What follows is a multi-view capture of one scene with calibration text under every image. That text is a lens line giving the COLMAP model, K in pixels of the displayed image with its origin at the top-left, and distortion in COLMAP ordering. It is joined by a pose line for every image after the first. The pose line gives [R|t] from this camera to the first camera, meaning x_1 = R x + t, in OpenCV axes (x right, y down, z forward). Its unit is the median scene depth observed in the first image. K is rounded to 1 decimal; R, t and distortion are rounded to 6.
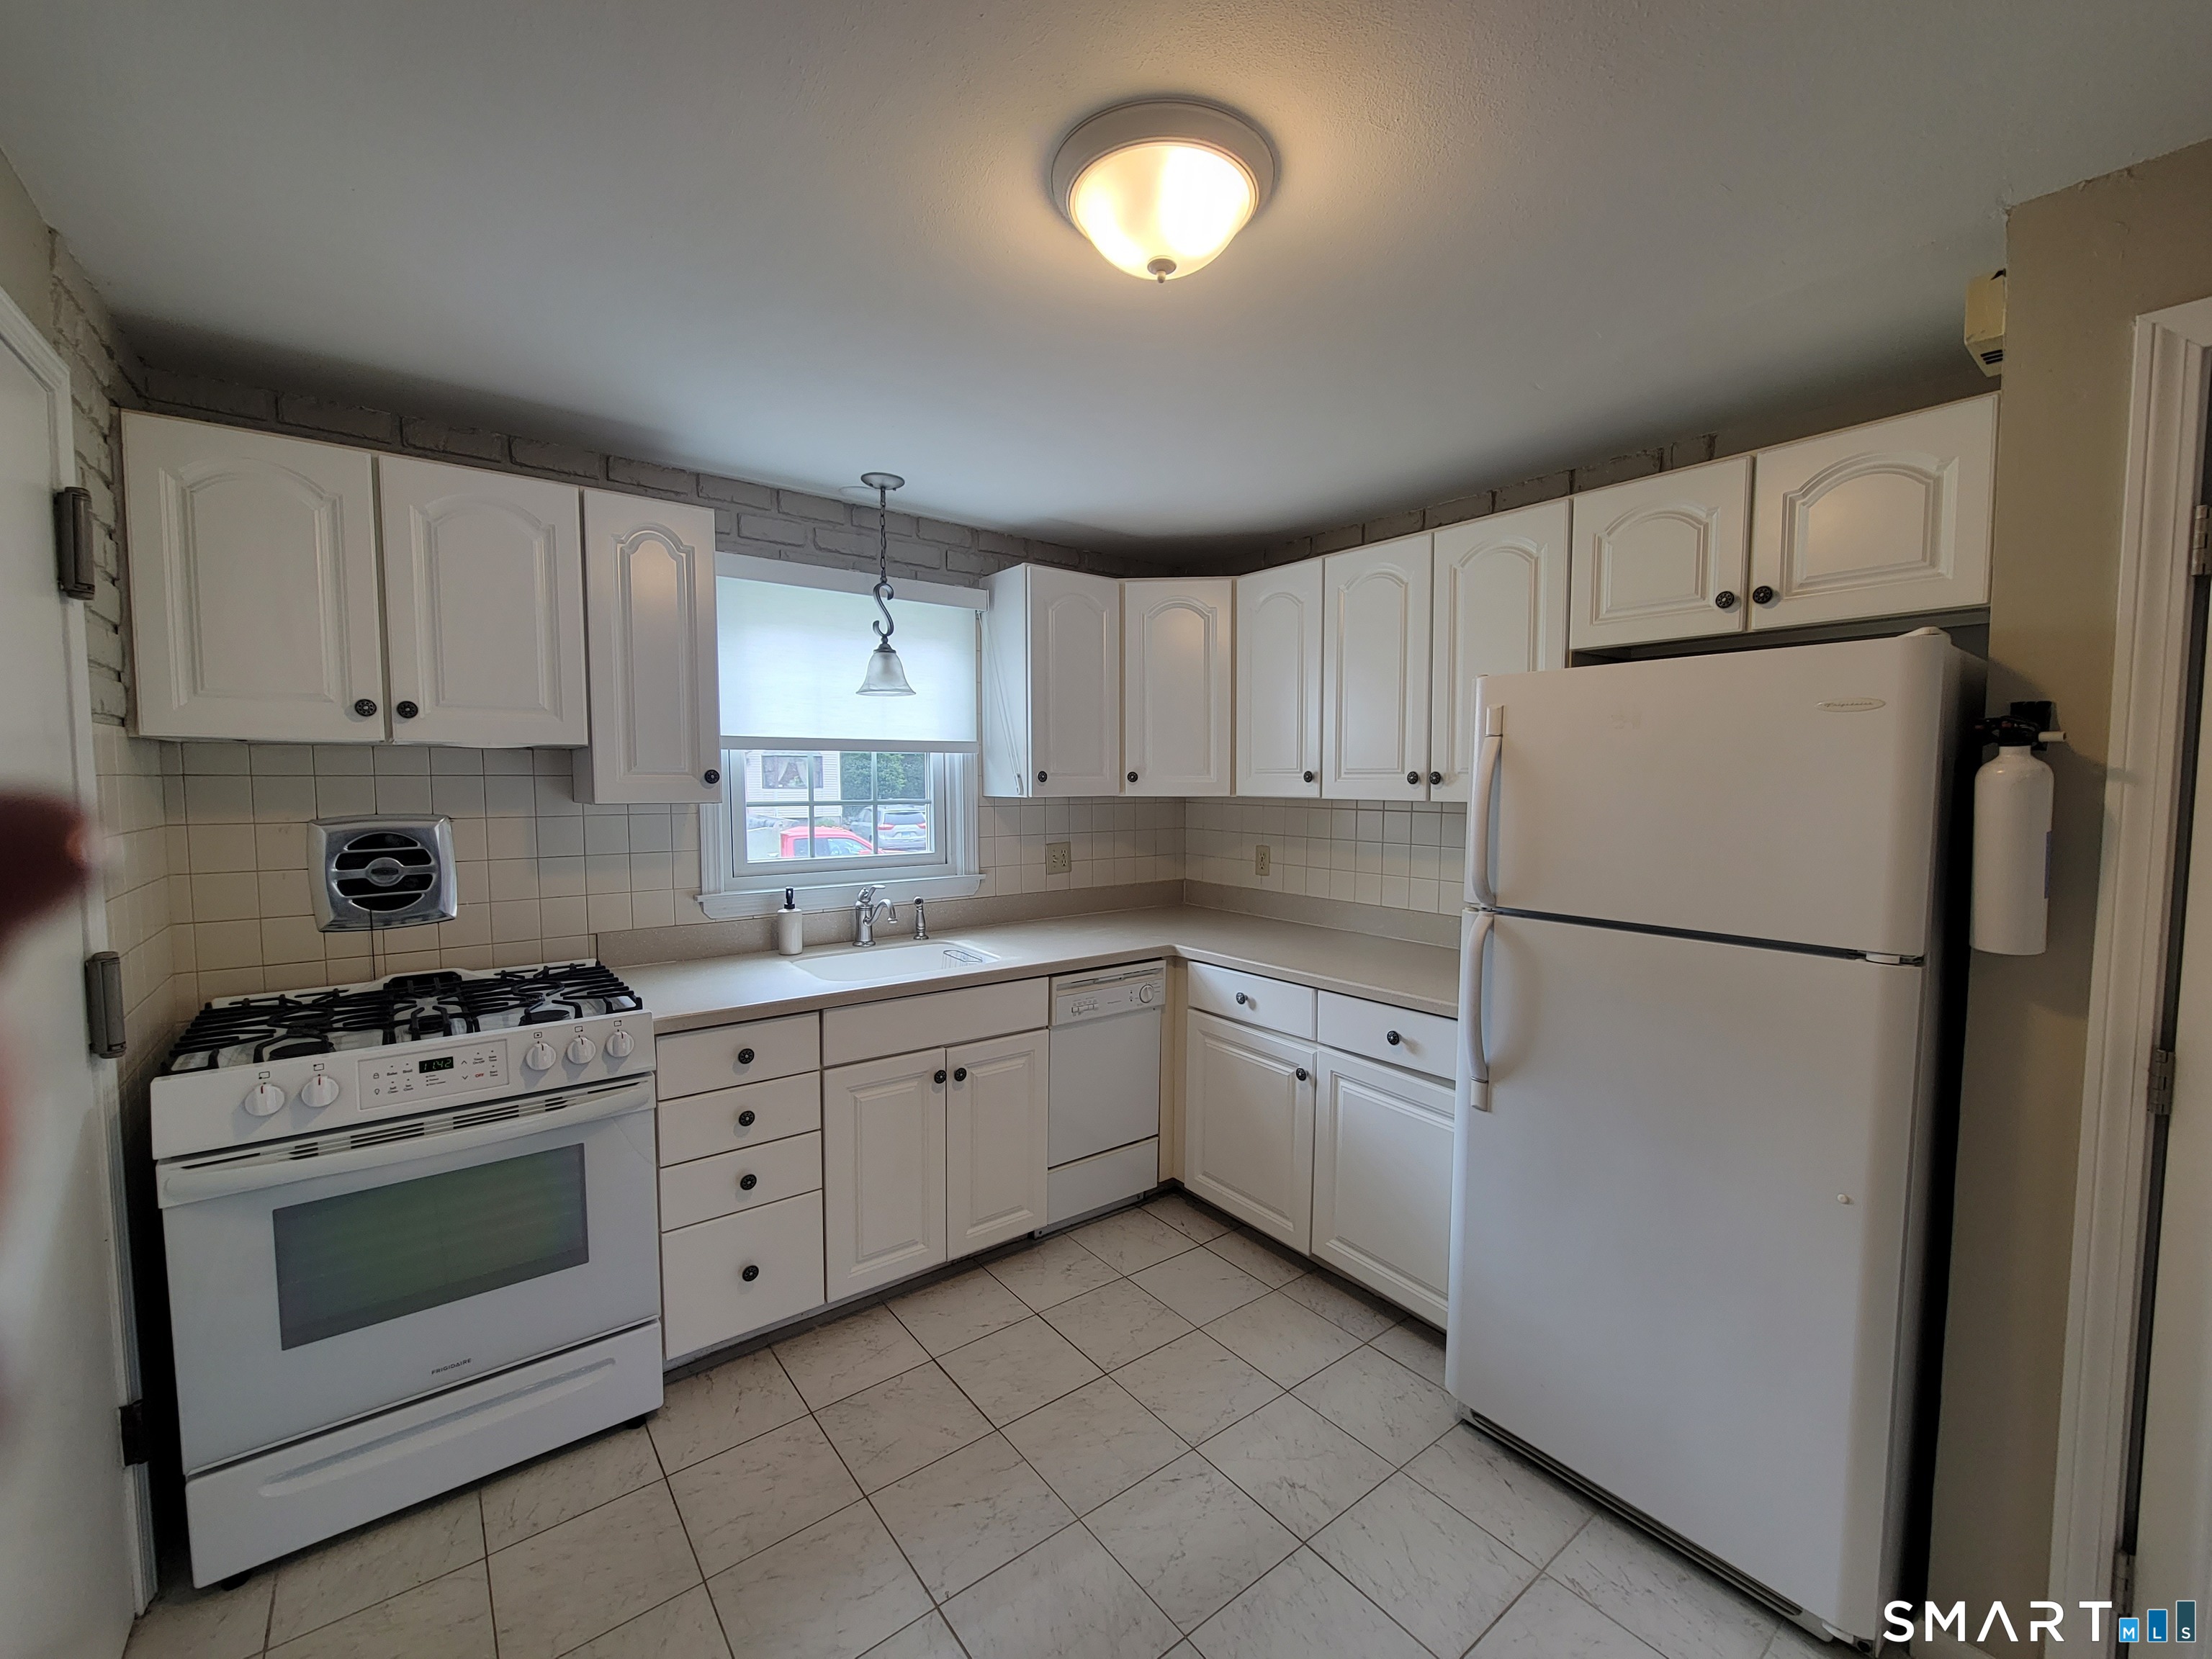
lens RADIAL K [[895.9, 0, 1112.3], [0, 895.9, 839.5], [0, 0, 1]] dist [-0.004524, -0.000600]
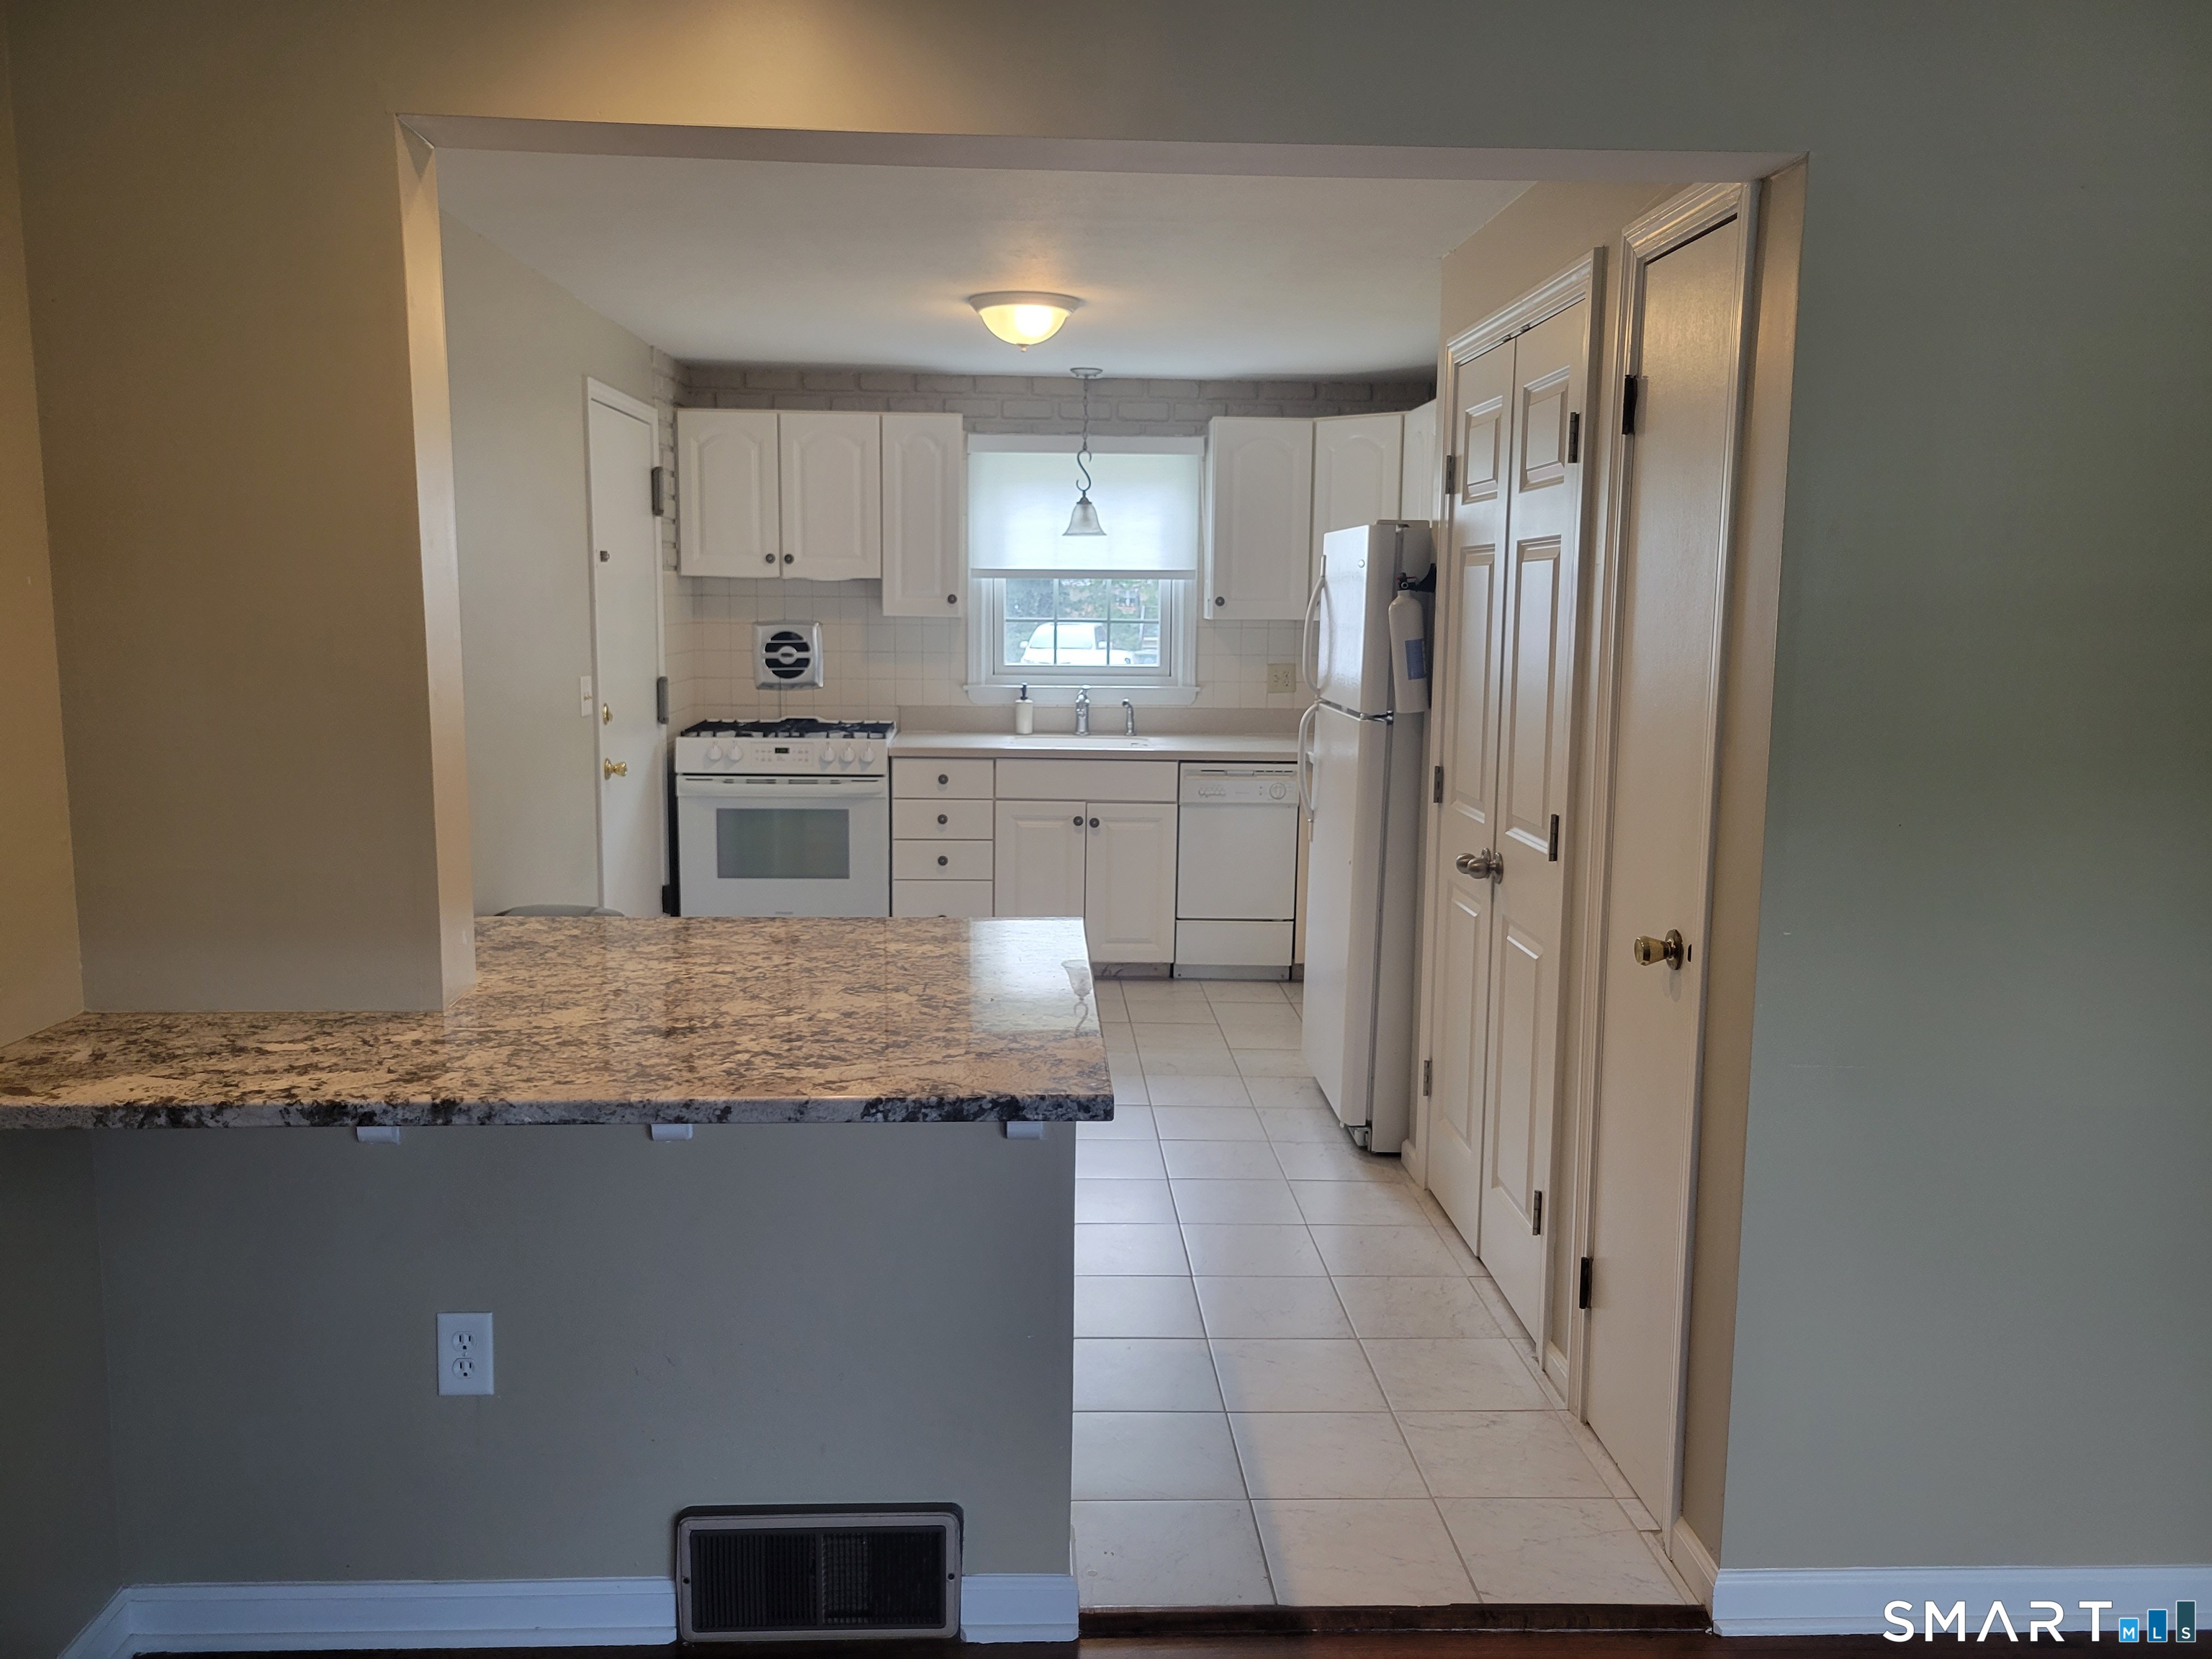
lens RADIAL K [[1661.3, 0, 1106.0], [0, 1661.3, 829.5], [0, 0, 1]] dist [0.028737, 0.001810]
pose [[0.814560, 0.090220, -0.573020, 1.381614], [-0.049950, 0.995071, 0.085666, 0.060824], [0.577924, -0.041158, 0.815052, -1.116371]]
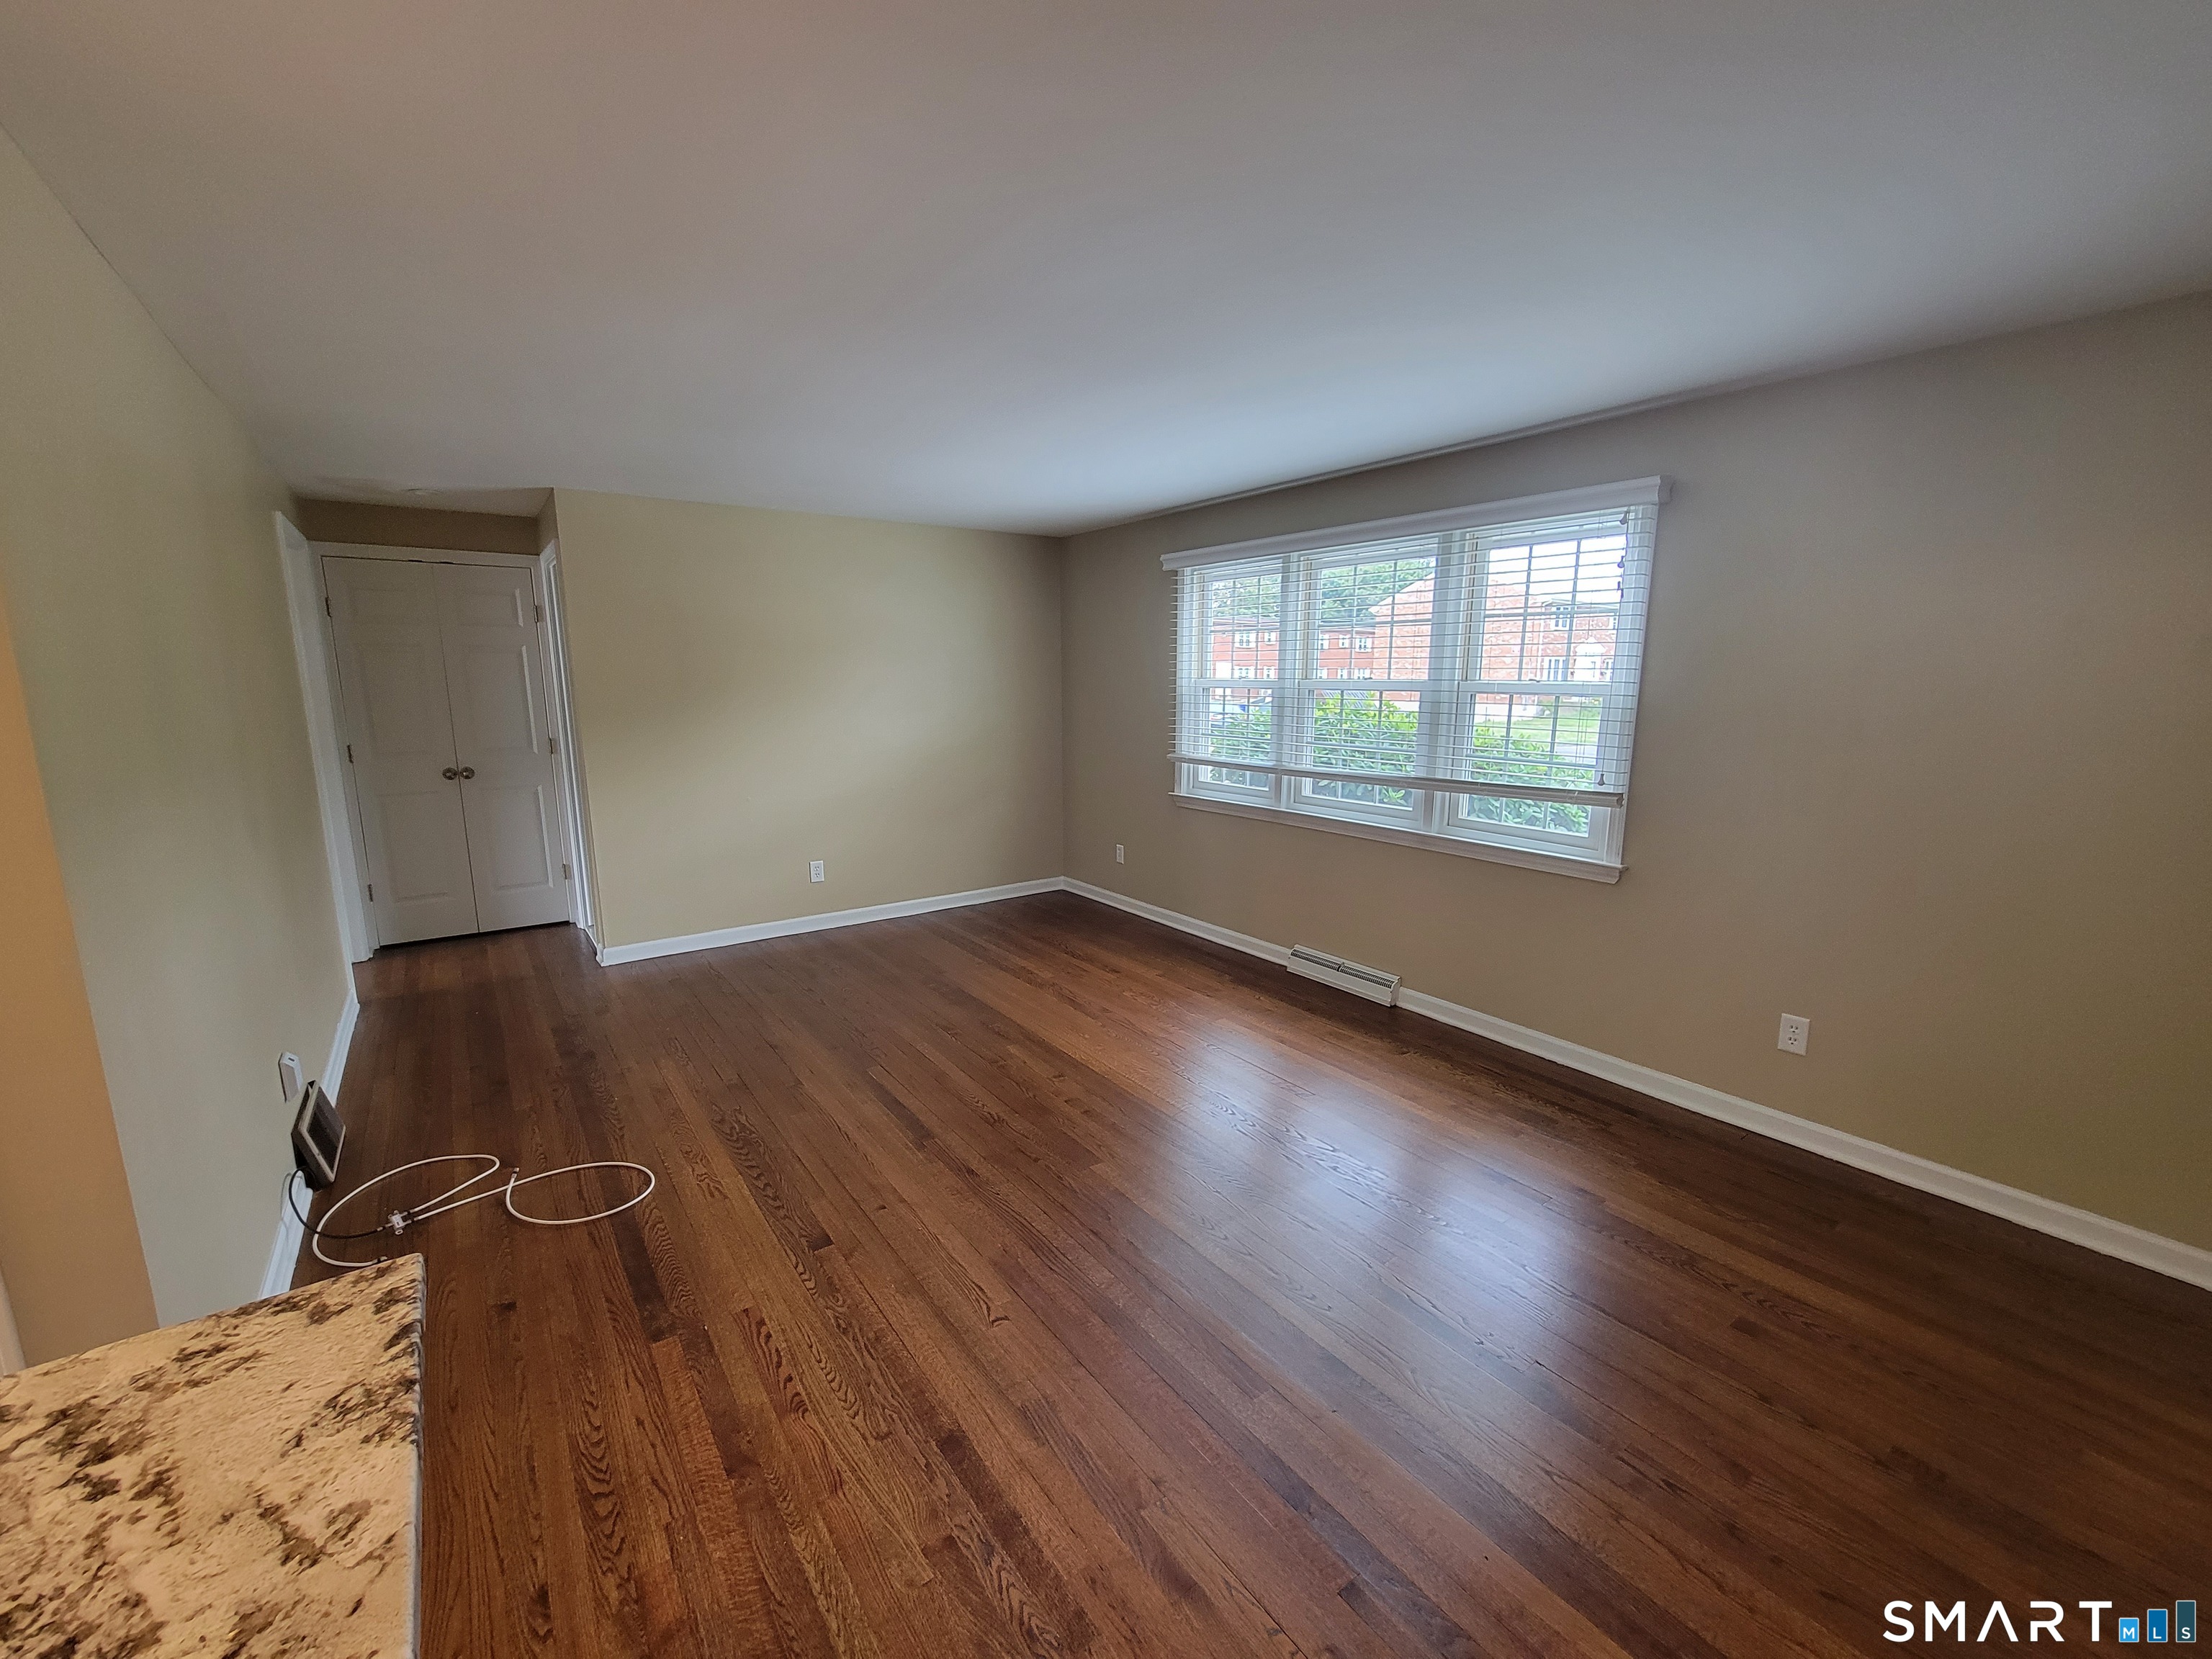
lens RADIAL K [[907.4, 0, 1109.6], [0, 907.4, 845.9], [0, 0, 1]] dist [-0.000473, -0.000033]
pose [[0.036131, -0.185333, 0.982011, 0.592000], [0.065528, 0.980978, 0.182727, 0.050723], [-0.997196, 0.057747, 0.047588, -0.752676]]
